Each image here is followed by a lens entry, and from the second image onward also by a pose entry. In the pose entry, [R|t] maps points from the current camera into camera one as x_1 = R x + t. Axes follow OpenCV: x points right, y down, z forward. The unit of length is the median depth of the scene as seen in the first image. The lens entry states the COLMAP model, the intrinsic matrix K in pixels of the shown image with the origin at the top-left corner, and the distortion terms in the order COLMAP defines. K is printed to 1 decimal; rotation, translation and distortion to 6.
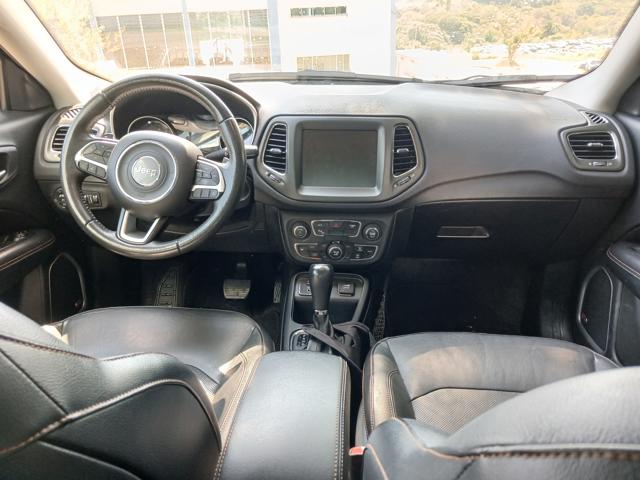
lens RADIAL K [[505.2, 0, 320.2], [0, 505.2, 251.7], [0, 0, 1]] dist [0.029338, -0.066638]
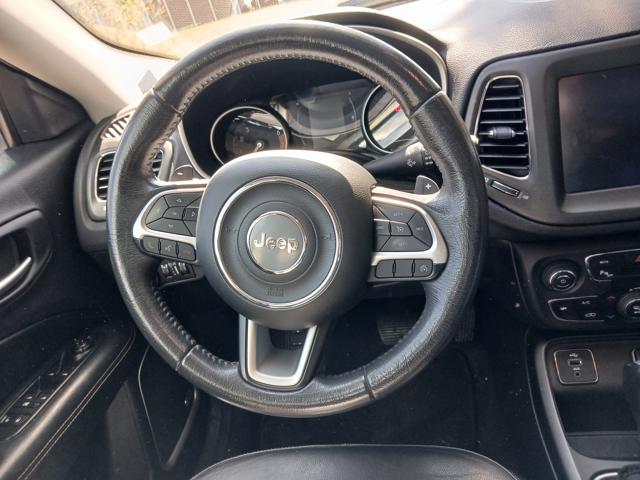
lens RADIAL K [[505.2, 0, 320.2], [0, 505.2, 251.7], [0, 0, 1]] dist [0.029338, -0.066638]
pose [[0.973514, -0.152162, -0.170639, -0.211423], [0.172942, 0.978276, 0.114309, -0.188913], [0.149538, -0.140792, 0.978681, 0.514795]]
